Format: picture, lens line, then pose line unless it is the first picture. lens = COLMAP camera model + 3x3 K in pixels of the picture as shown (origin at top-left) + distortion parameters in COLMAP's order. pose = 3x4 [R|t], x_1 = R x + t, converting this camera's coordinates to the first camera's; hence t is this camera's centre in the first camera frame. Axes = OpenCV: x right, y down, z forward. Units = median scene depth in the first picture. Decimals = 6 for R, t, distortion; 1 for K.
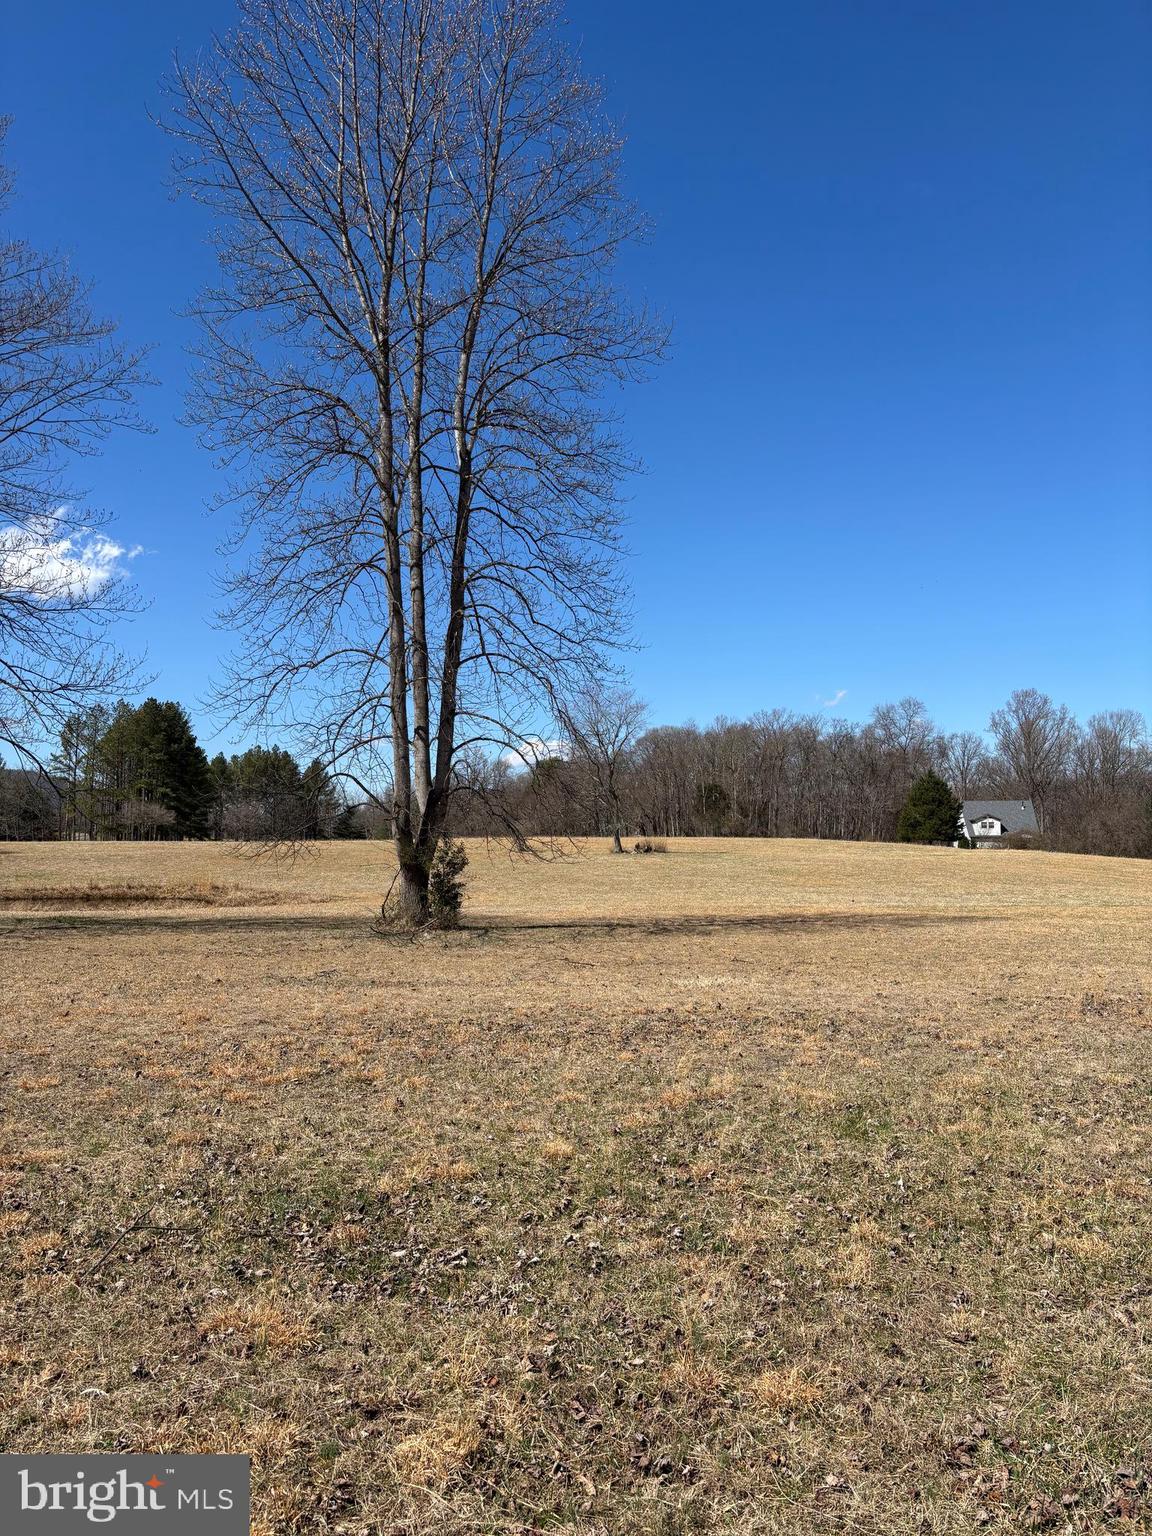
lens RADIAL K [[1178.4, 0, 567.9], [0, 1178.4, 778.0], [0, 0, 1]] dist [0.053587, -0.069467]
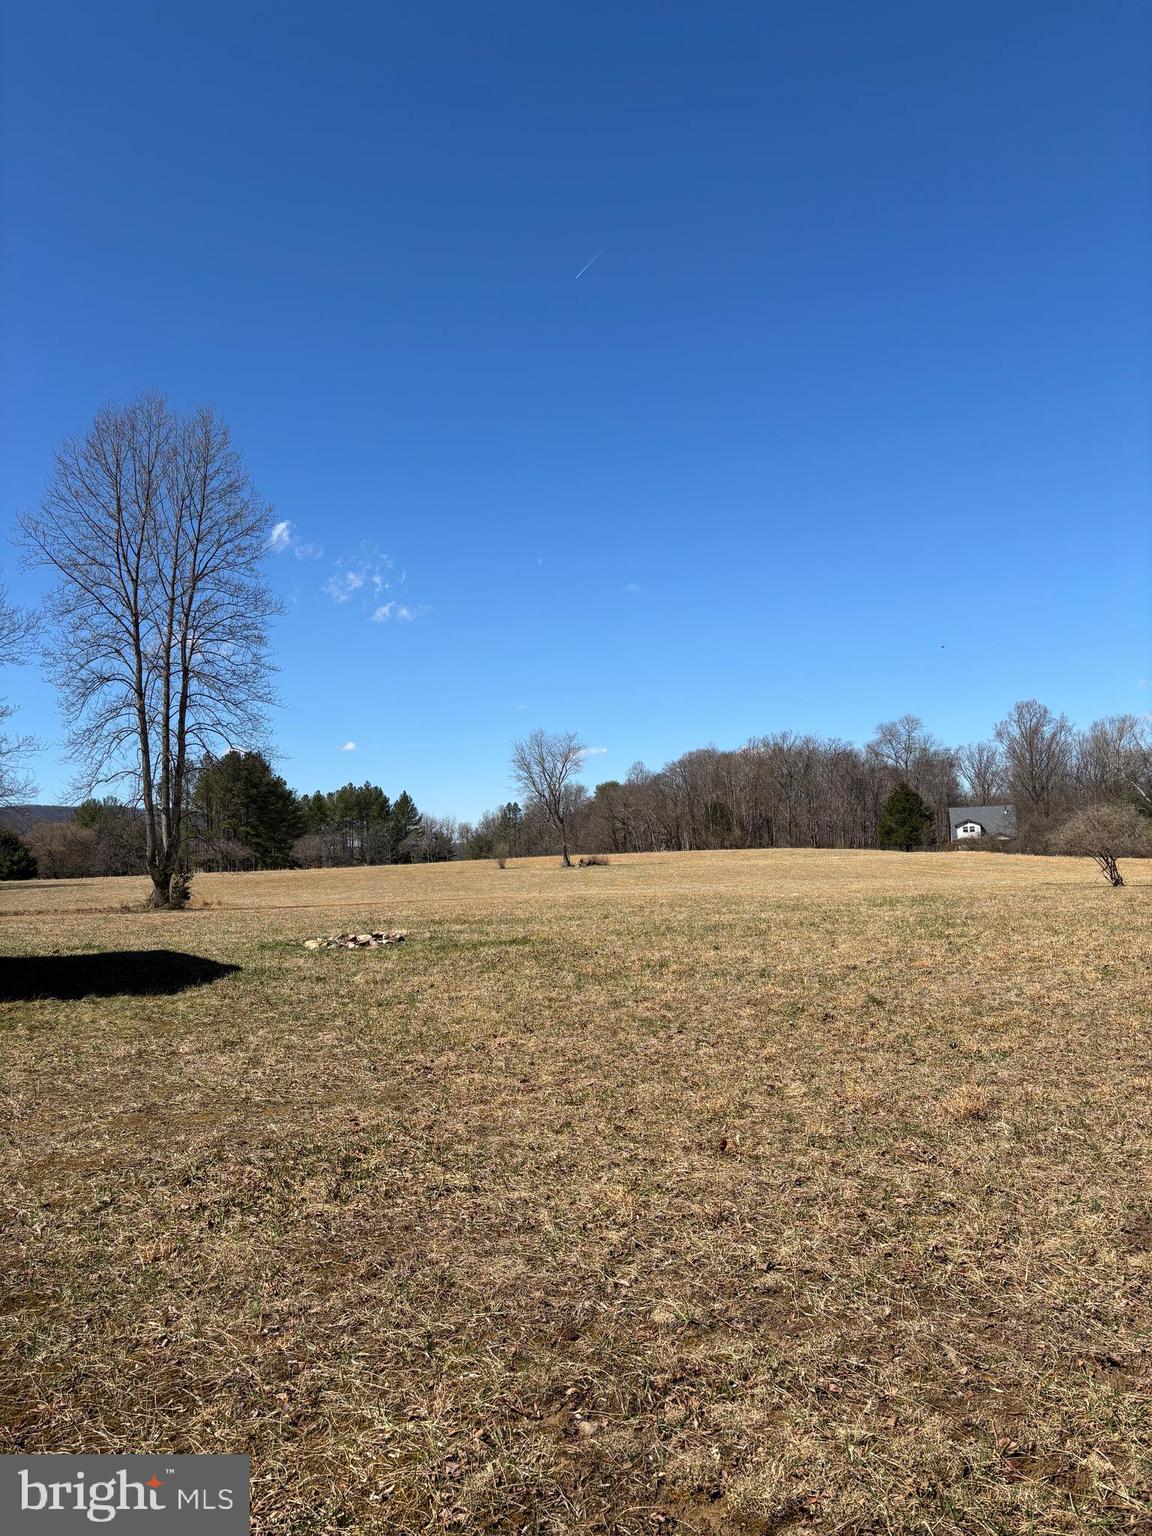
lens RADIAL K [[1178.4, 0, 567.9], [0, 1178.4, 778.0], [0, 0, 1]] dist [0.053587, -0.069467]
pose [[0.992525, -0.046156, -0.112979, 0.107439], [0.044345, 0.998845, -0.018496, -0.003806], [0.113702, 0.013348, 0.993425, -0.125084]]
